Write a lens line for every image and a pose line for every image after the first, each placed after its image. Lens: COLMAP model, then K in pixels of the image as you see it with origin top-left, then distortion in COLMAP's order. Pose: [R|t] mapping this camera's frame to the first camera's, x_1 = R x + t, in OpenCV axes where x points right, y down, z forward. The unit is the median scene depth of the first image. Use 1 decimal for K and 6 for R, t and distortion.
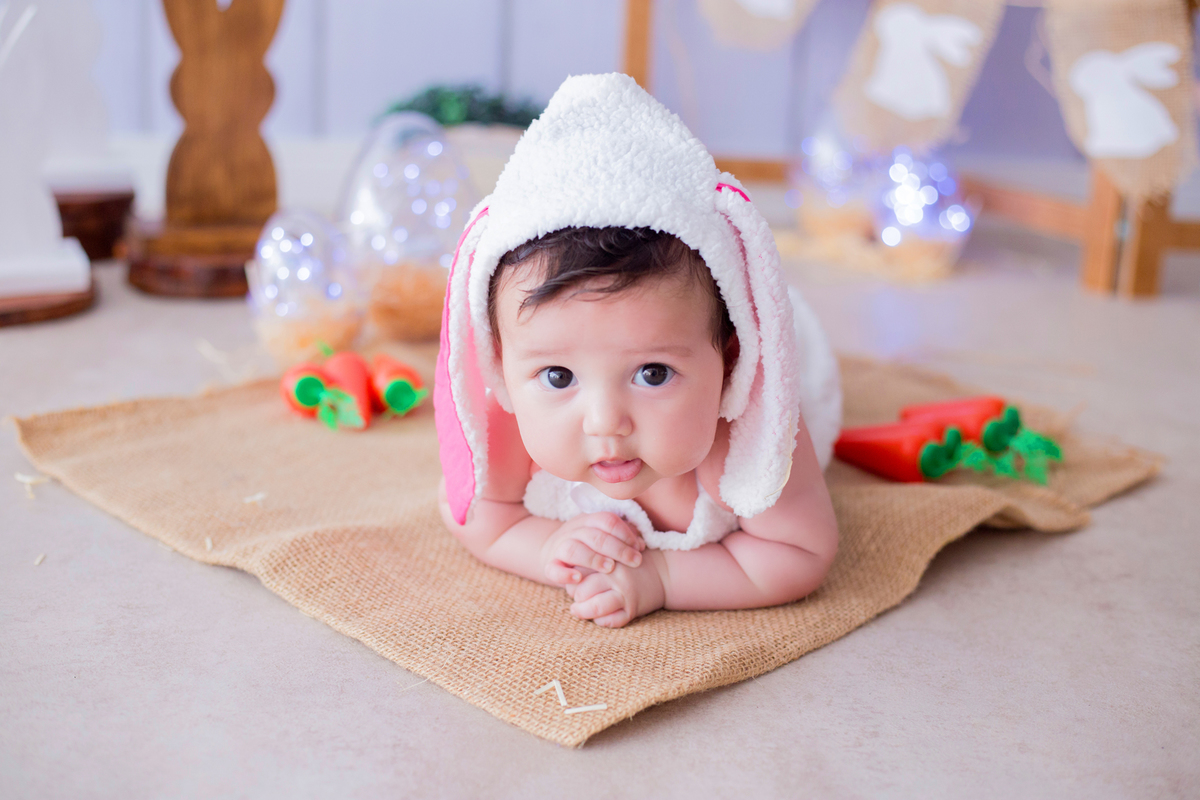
lens RADIAL K [[1831.2, 0, 608.1], [0, 1831.2, 399.6], [0, 0, 1]] dist [-0.134460, 0.000000]
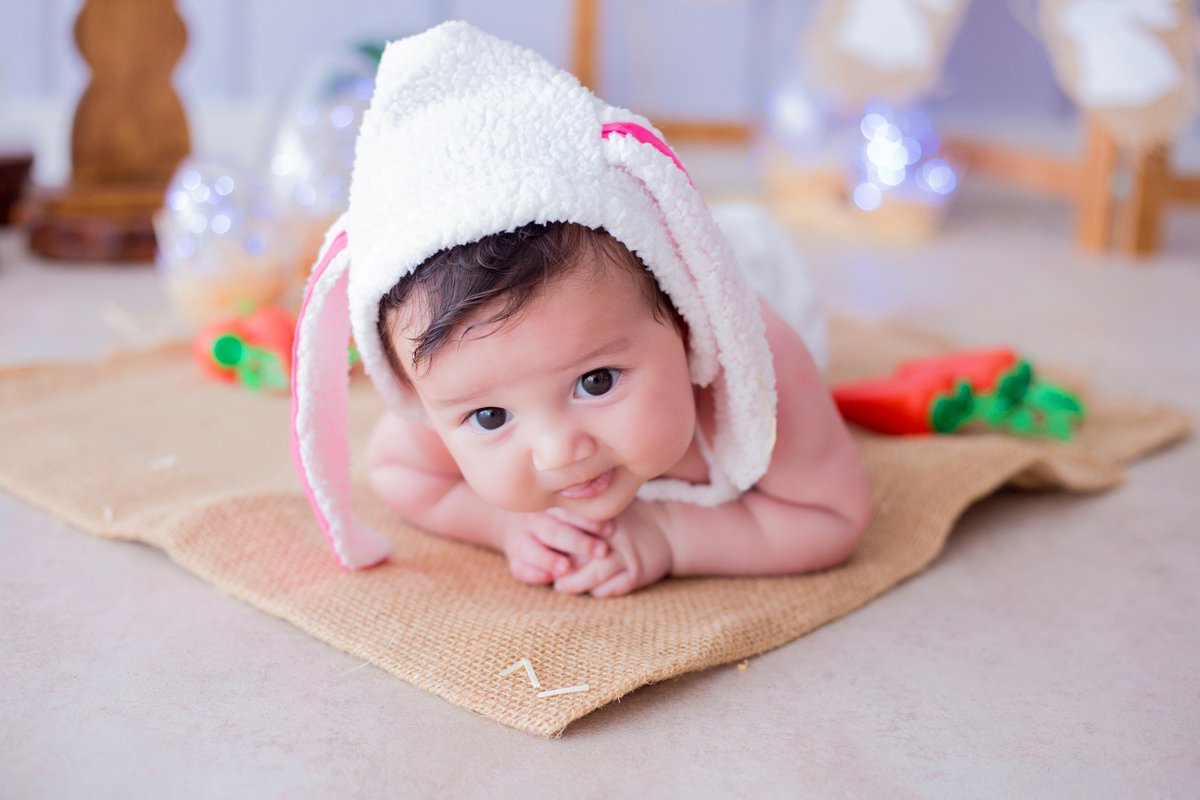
lens RADIAL K [[1831.2, 0, 592.0], [0, 1831.2, 407.0], [0, 0, 1]] dist [-0.134460, 0.000000]
pose [[0.999492, -0.014961, 0.028156, -0.015576], [0.015354, 0.999787, -0.013807, 0.040190], [-0.027944, 0.014232, 0.999508, 0.133321]]
